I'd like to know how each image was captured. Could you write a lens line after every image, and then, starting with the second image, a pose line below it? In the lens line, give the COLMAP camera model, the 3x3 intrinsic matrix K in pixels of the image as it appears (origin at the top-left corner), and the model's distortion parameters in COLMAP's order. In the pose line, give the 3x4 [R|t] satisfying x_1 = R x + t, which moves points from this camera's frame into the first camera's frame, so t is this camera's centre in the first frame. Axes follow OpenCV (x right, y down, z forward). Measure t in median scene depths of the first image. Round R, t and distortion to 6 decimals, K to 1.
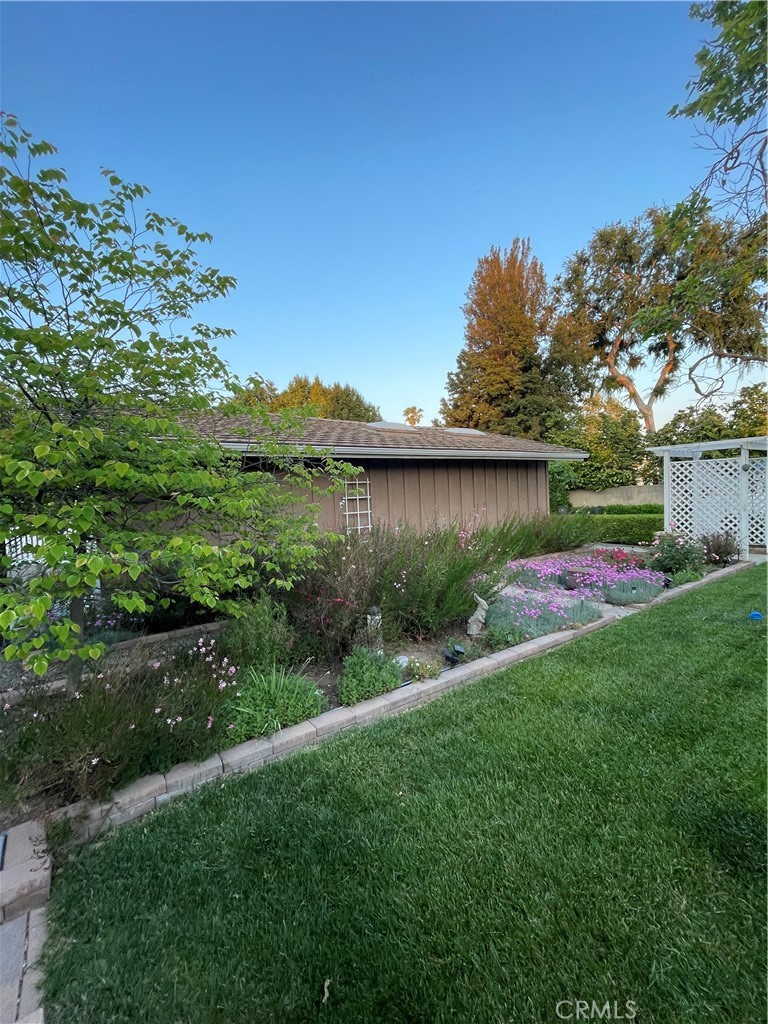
lens RADIAL K [[420.8, 0, 396.5], [0, 420.8, 514.6], [0, 0, 1]] dist [-0.010410, -0.000082]
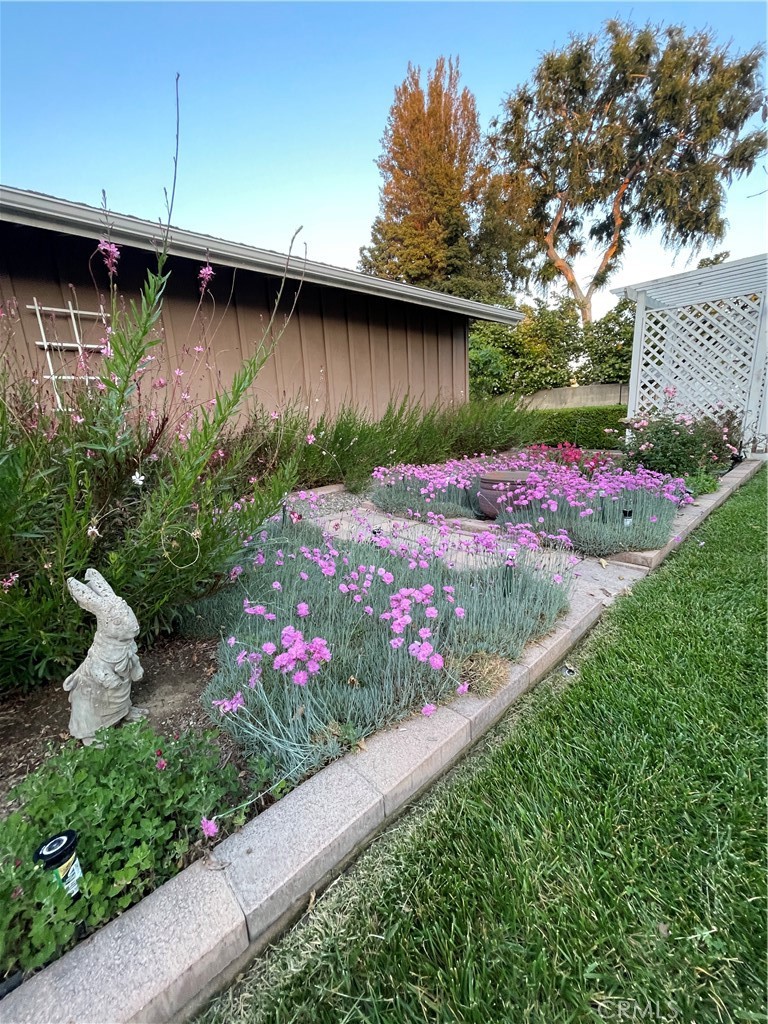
lens RADIAL K [[414.6, 0, 384.0], [0, 414.6, 512.0], [0, 0, 1]] dist [-0.001029, 0.000033]
pose [[0.991892, -0.040370, 0.120500, 0.052363], [0.017527, 0.982598, 0.184915, 0.017826], [-0.125868, -0.181304, 0.975339, 0.119694]]
